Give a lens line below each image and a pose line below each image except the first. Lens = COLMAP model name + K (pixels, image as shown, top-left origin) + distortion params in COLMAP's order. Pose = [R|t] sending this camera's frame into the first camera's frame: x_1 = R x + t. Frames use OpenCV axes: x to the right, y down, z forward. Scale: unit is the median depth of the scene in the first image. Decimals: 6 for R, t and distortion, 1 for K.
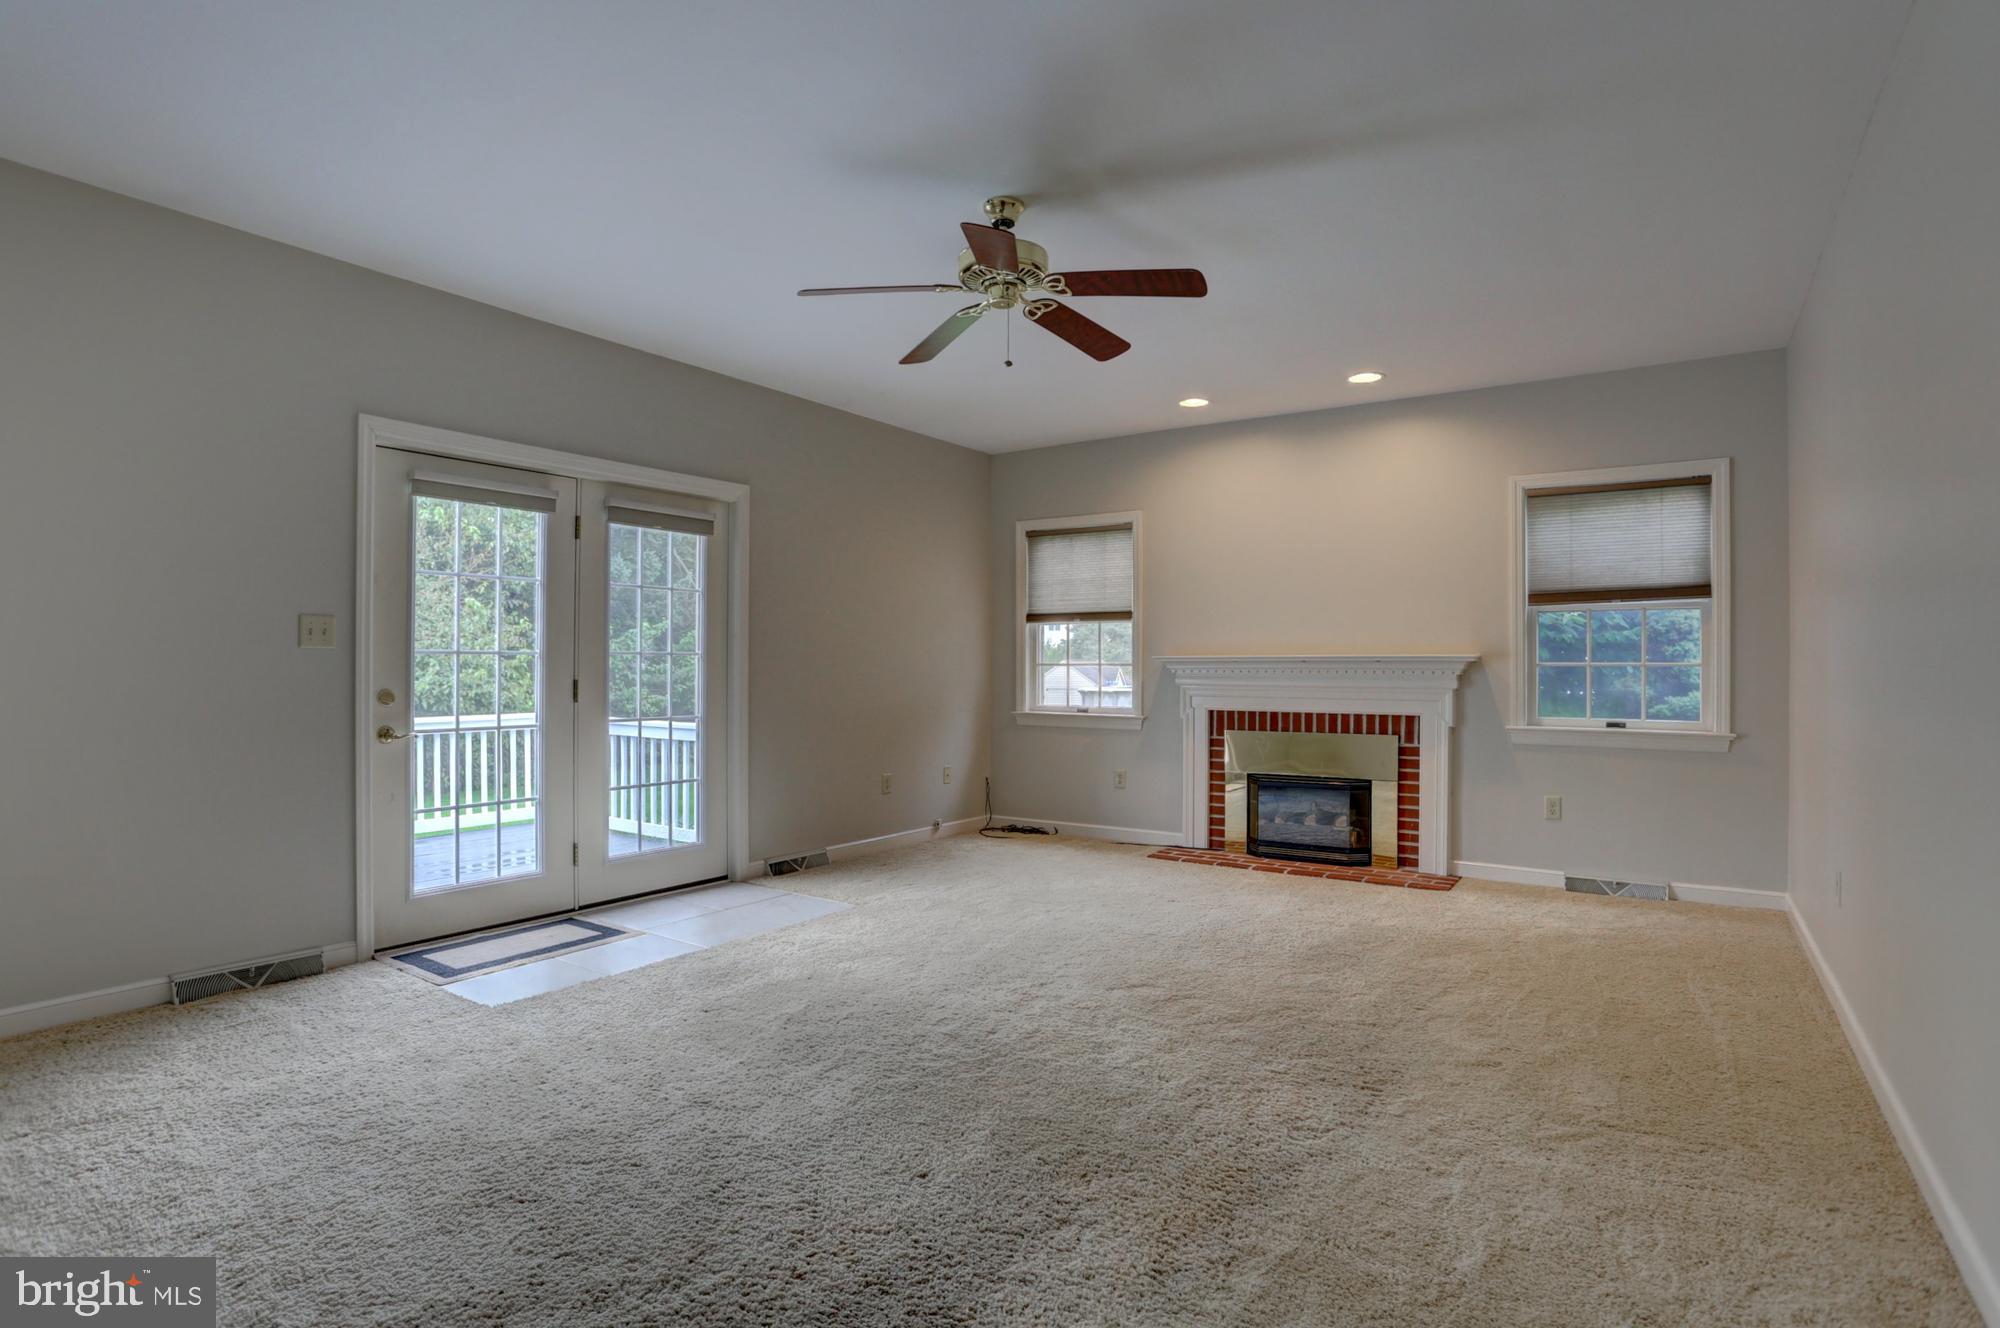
lens RADIAL K [[995.4, 0, 998.1], [0, 995.4, 653.8], [0, 0, 1]] dist [-0.065535, 0.025918]
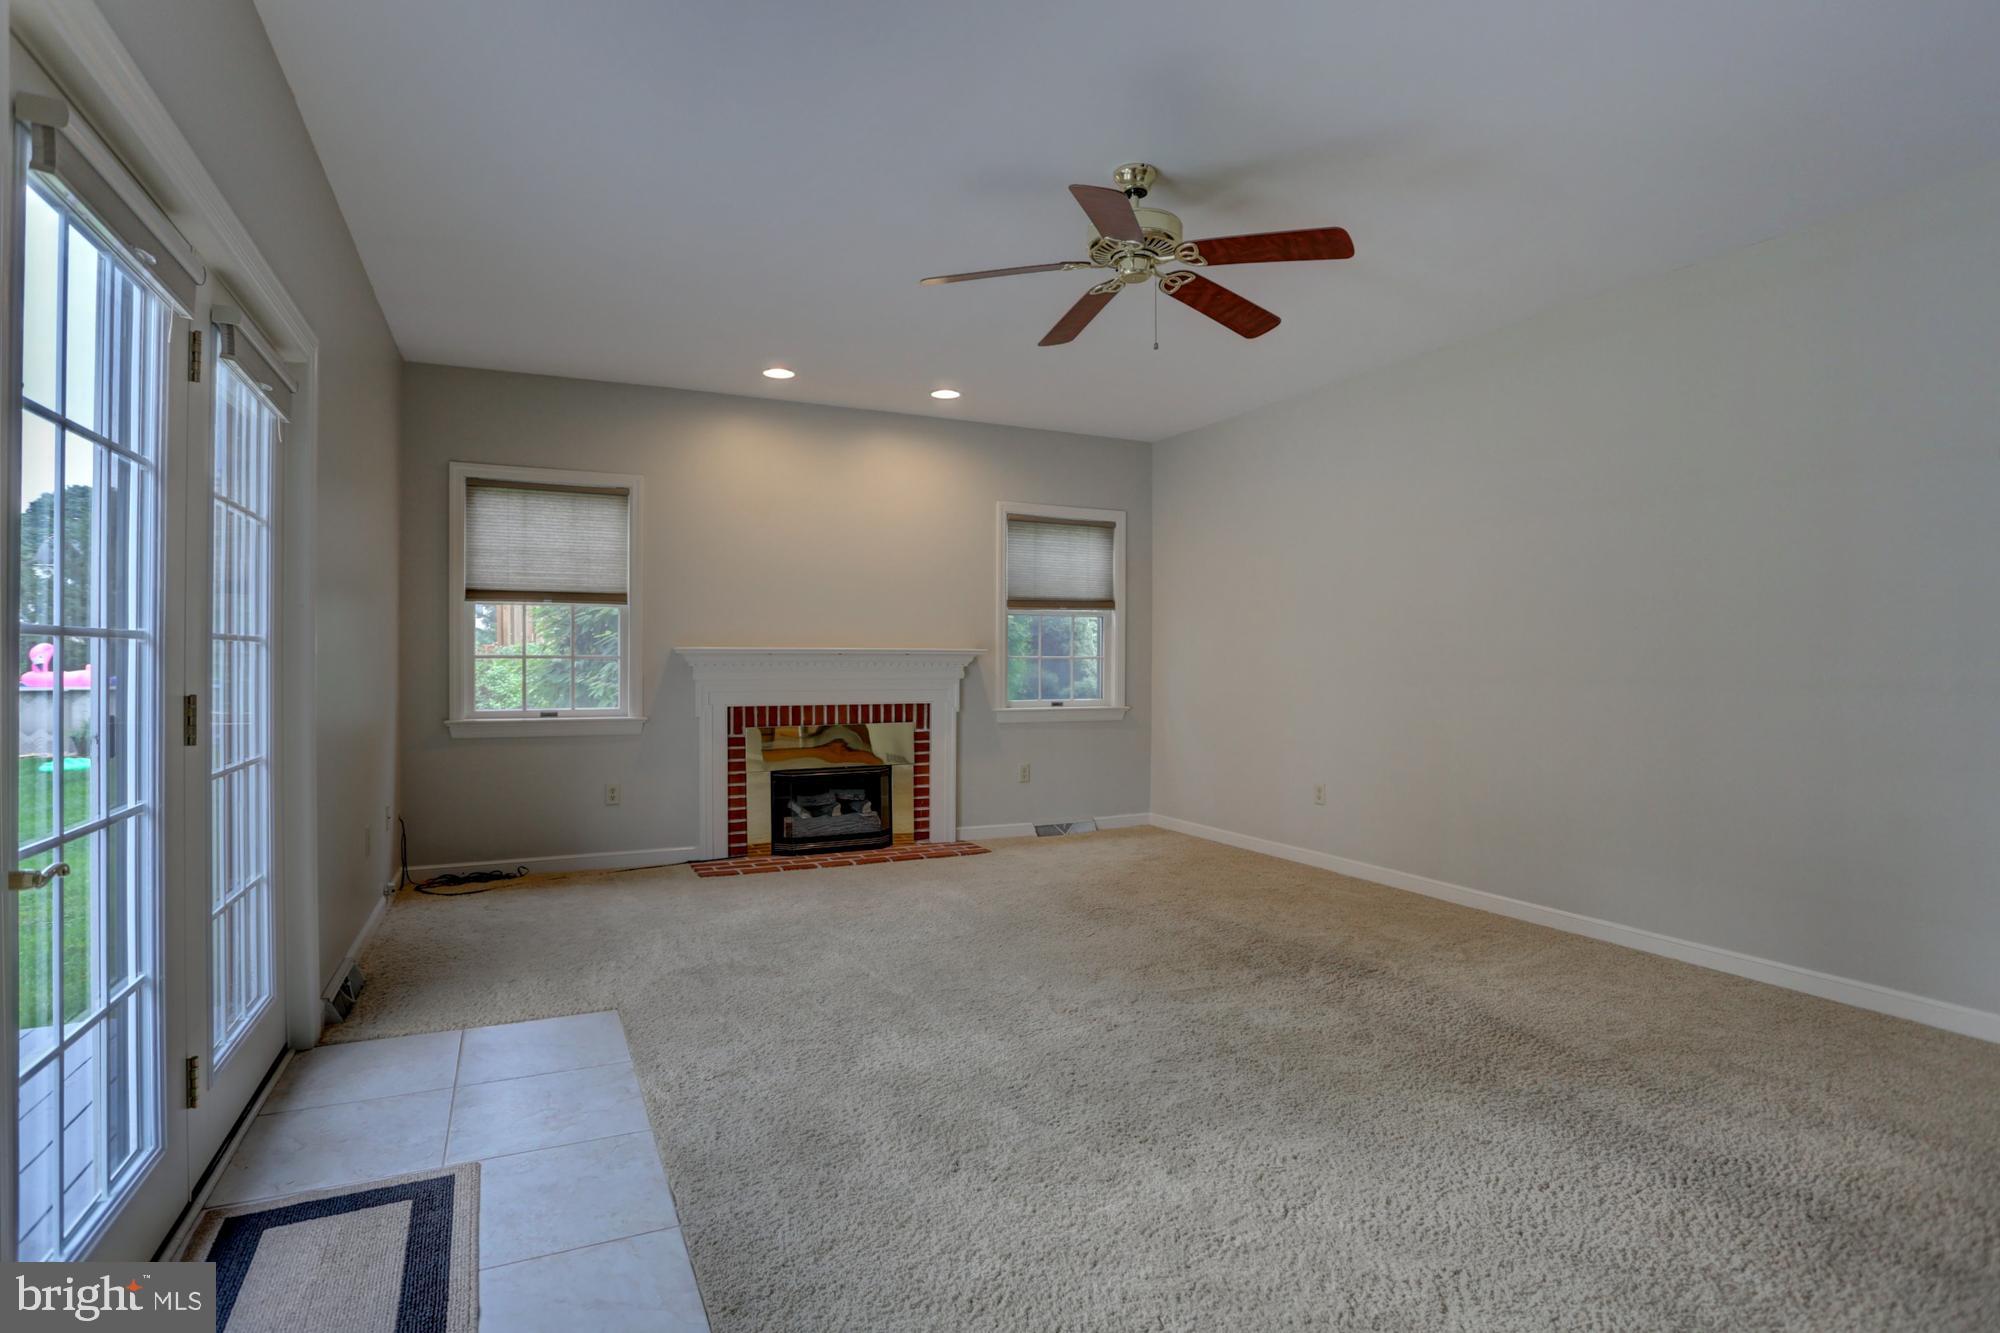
lens RADIAL K [[995.4, 0, 997.1], [0, 995.4, 660.6], [0, 0, 1]] dist [-0.065535, 0.025918]
pose [[0.503552, -0.004106, 0.863955, -0.499591], [-0.012516, 0.999849, 0.012047, -0.000180], [-0.863874, -0.016880, 0.503425, 0.359751]]
